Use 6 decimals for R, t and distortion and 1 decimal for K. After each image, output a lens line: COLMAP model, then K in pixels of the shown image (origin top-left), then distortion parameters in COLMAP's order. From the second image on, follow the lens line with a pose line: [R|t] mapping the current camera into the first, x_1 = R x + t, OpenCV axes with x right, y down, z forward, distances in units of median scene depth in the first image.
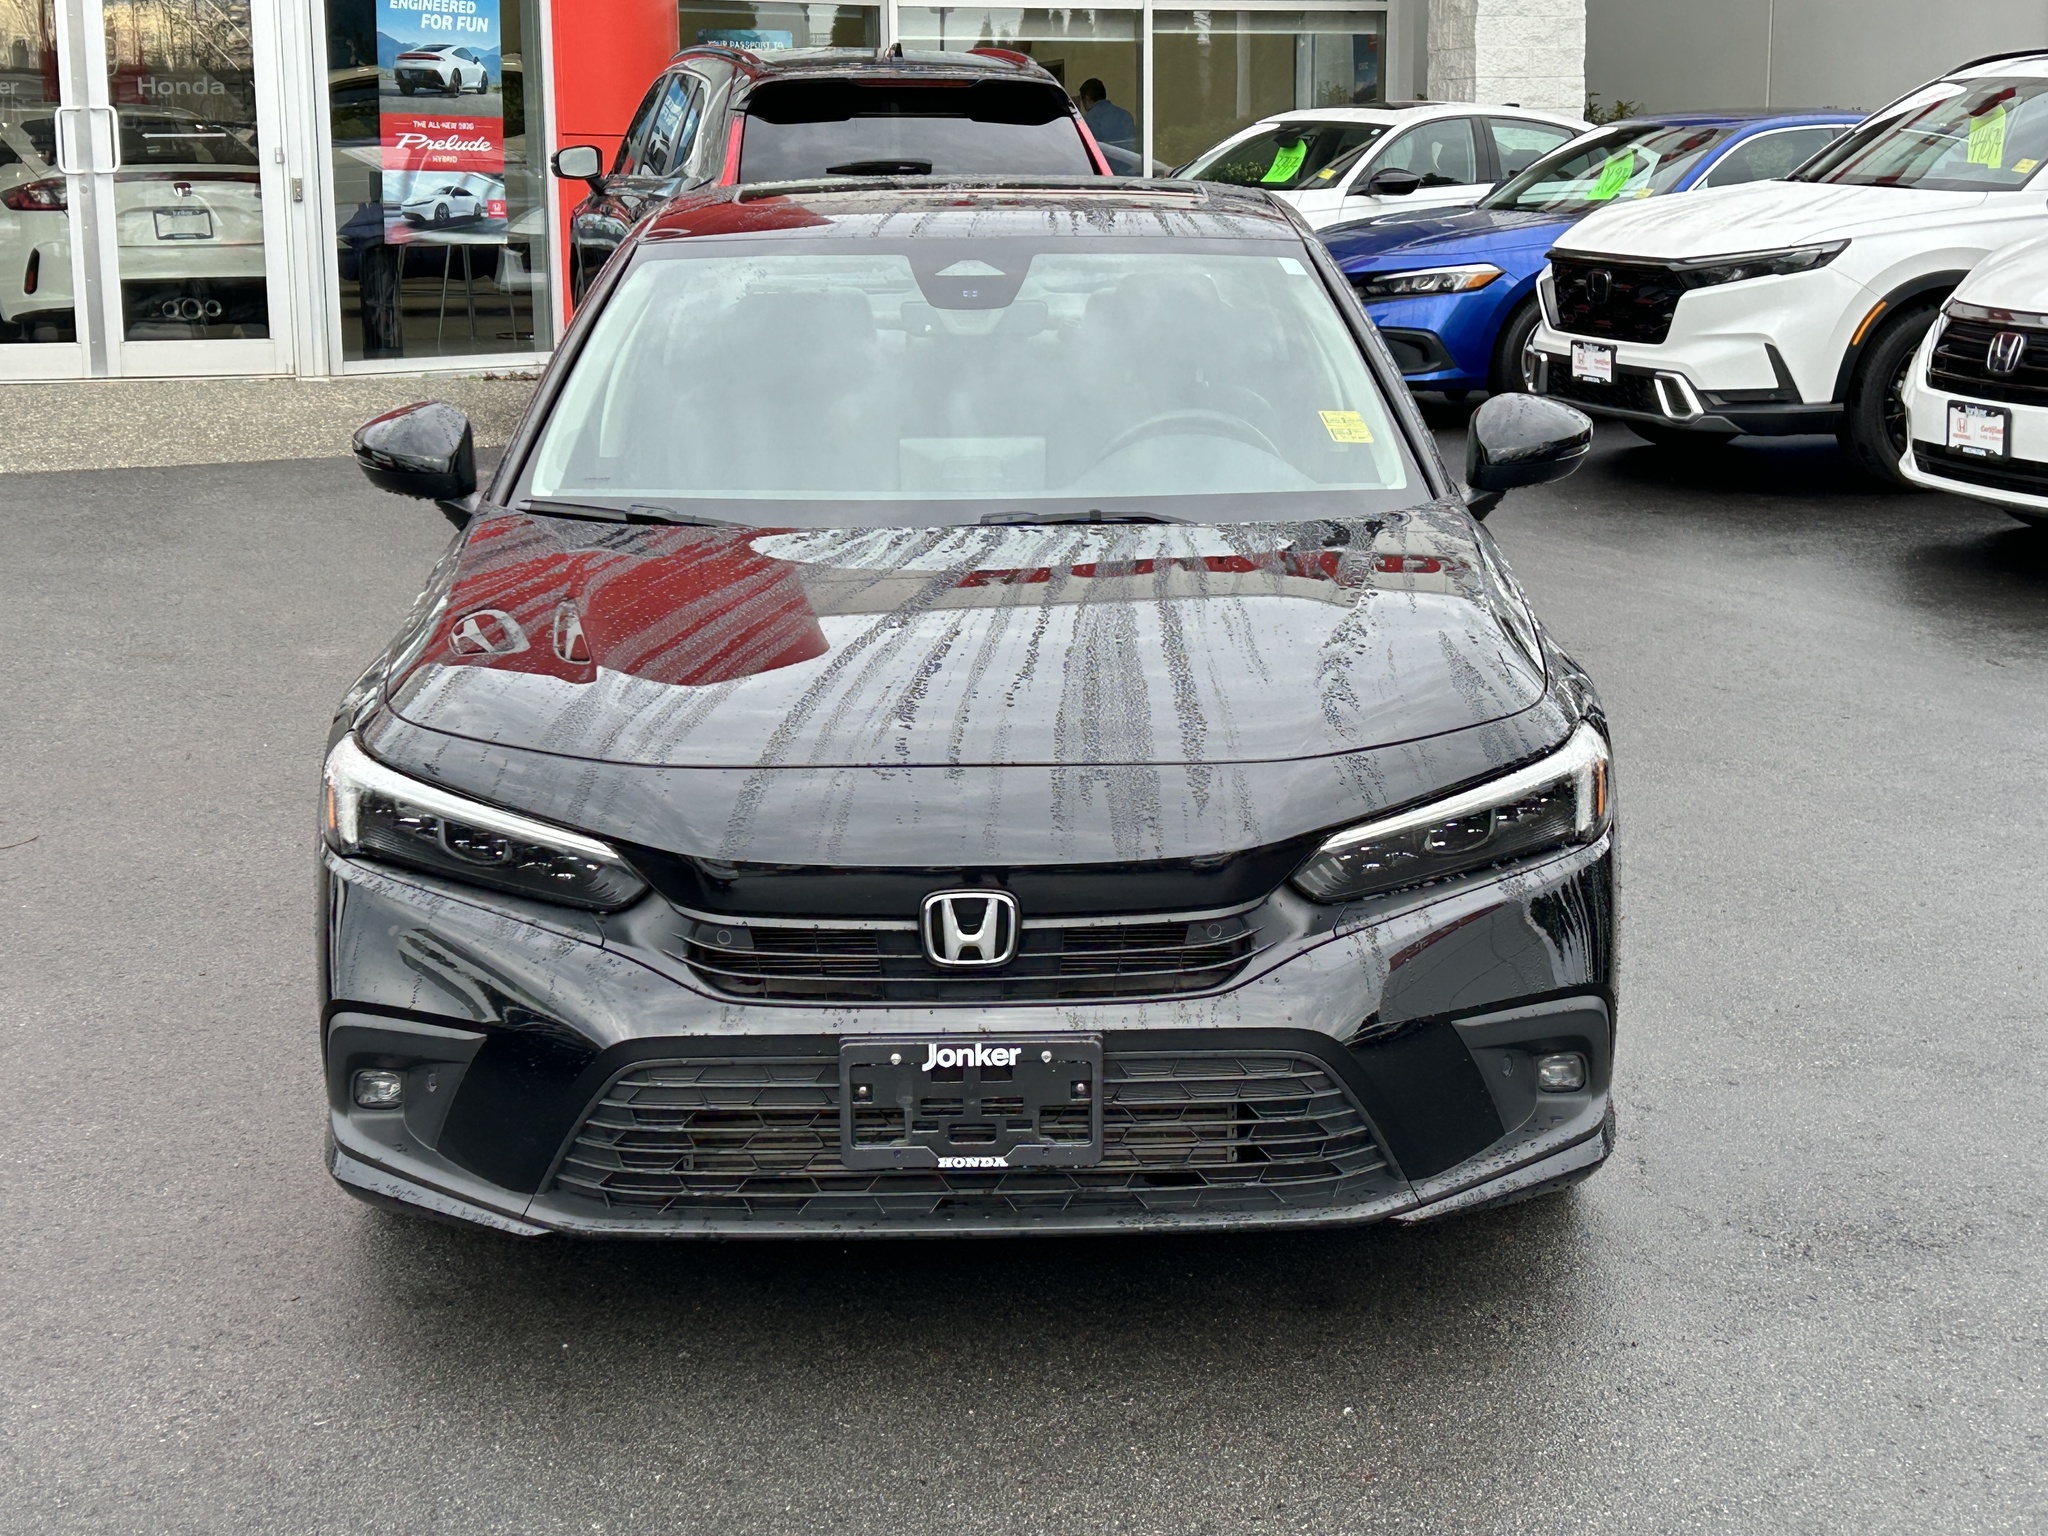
lens RADIAL K [[3294.8, 0, 1024.0], [0, 3294.8, 768.0], [0, 0, 1]] dist [0.267992, -1.005312]
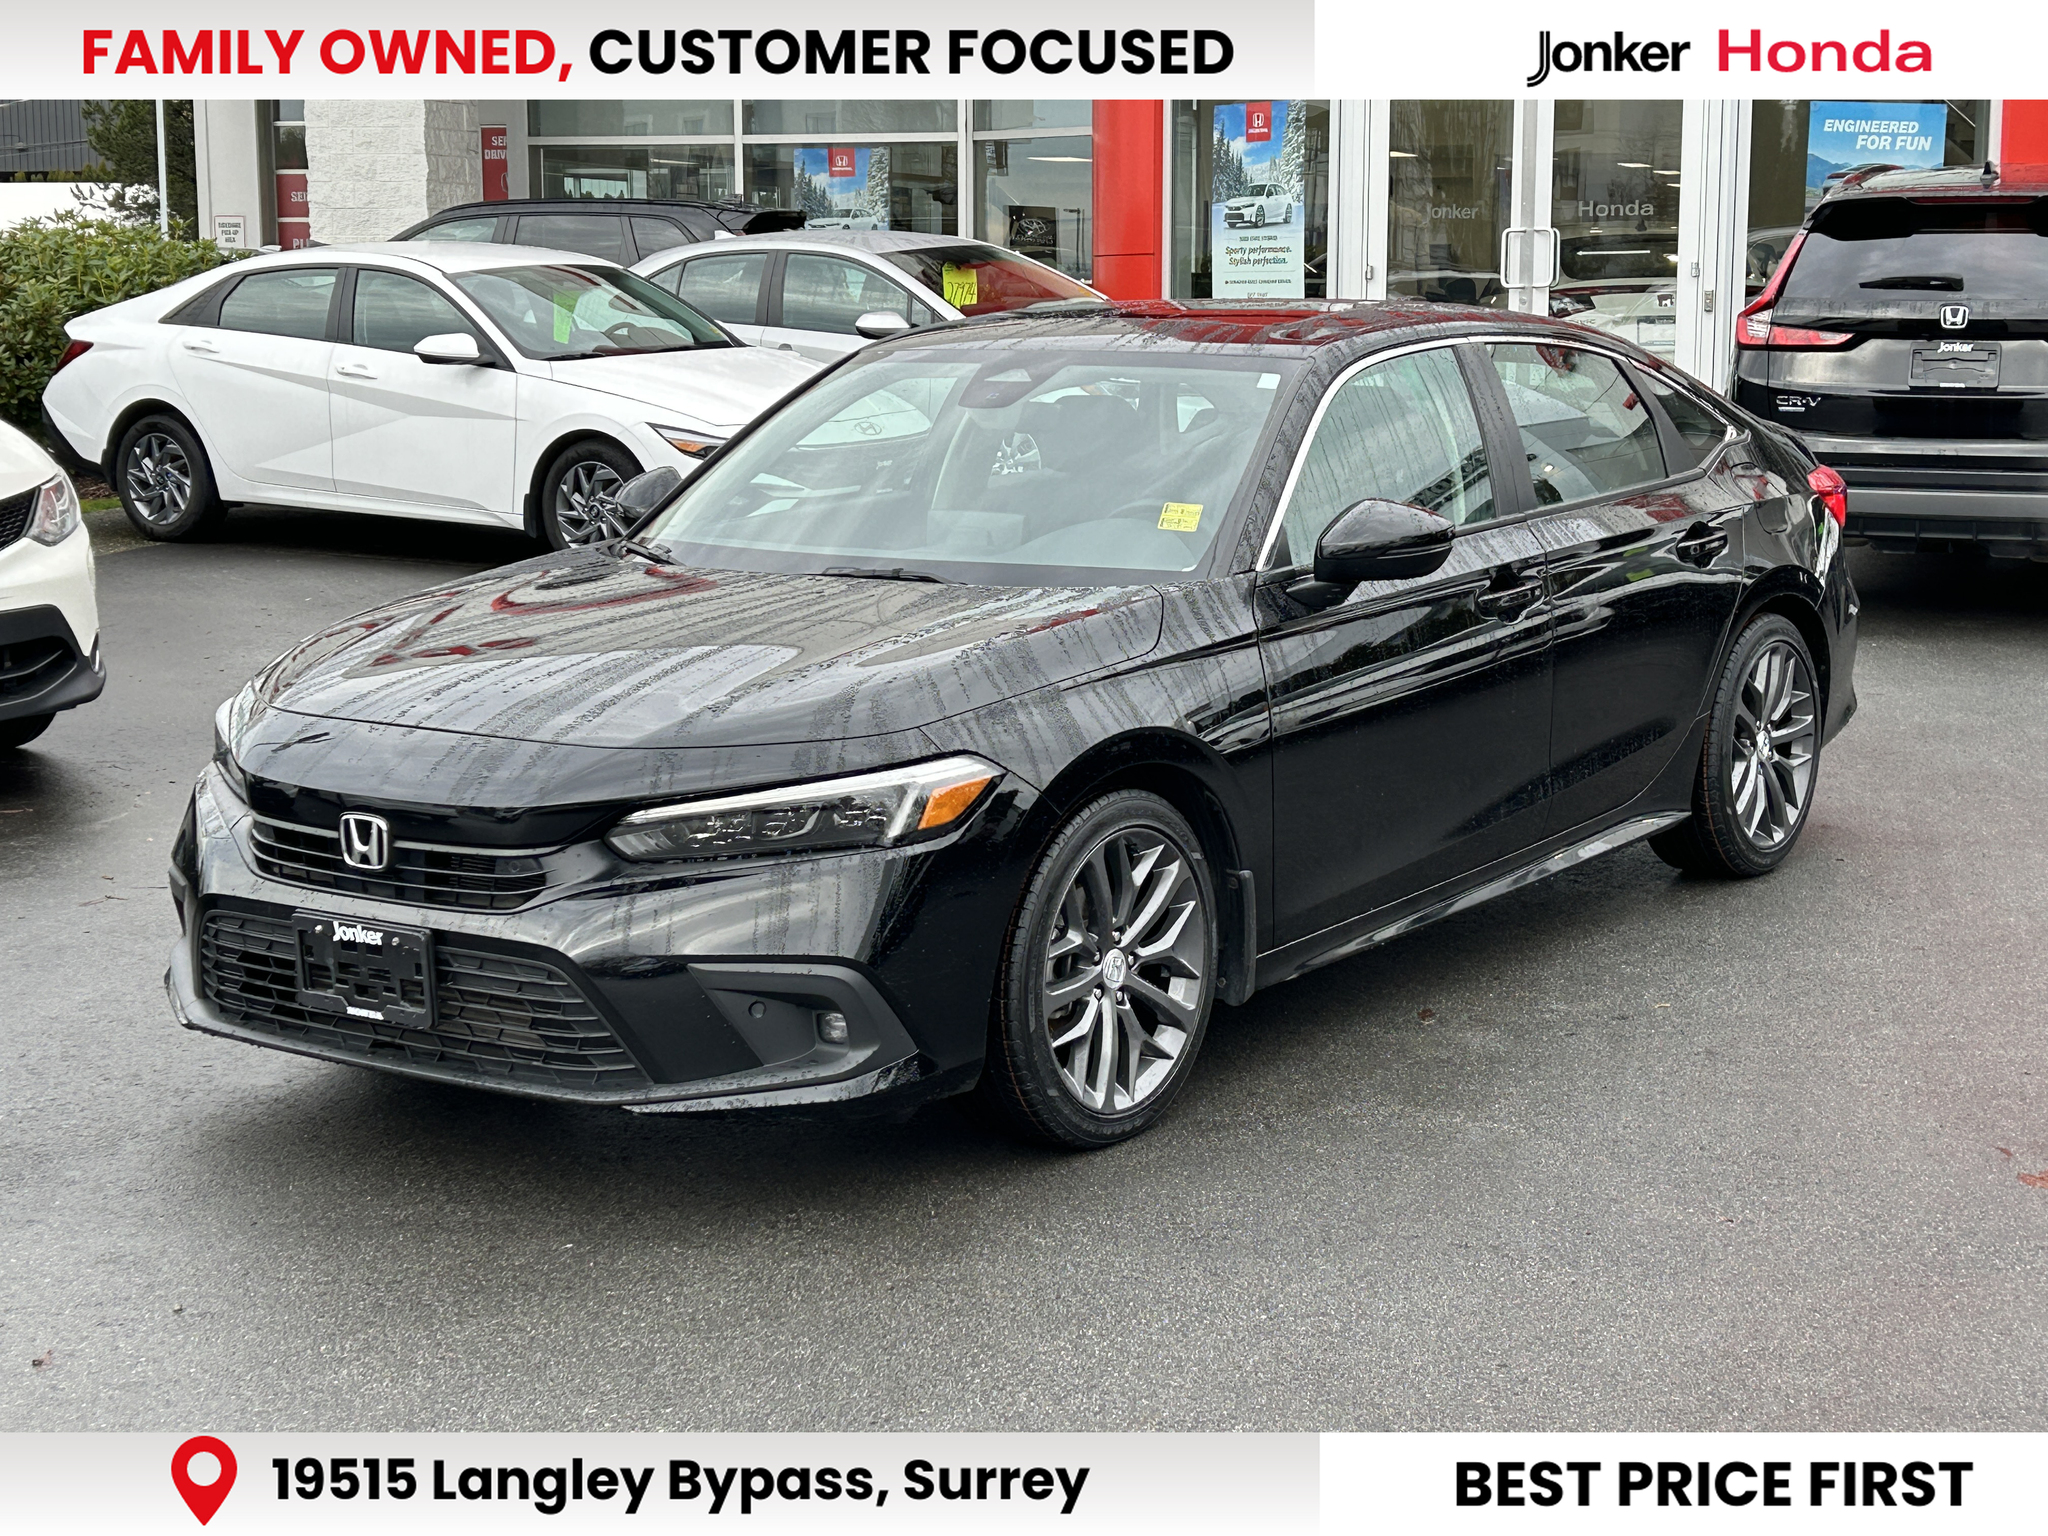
lens RADIAL K [[3294.8, 0, 1024.0], [0, 3294.8, 768.0], [0, 0, 1]] dist [0.267992, -1.005312]
pose [[0.788875, 0.098057, -0.606680, 1.024435], [-0.116236, 0.993177, 0.009382, -0.026474], [0.603461, 0.063117, 0.794891, 0.061160]]
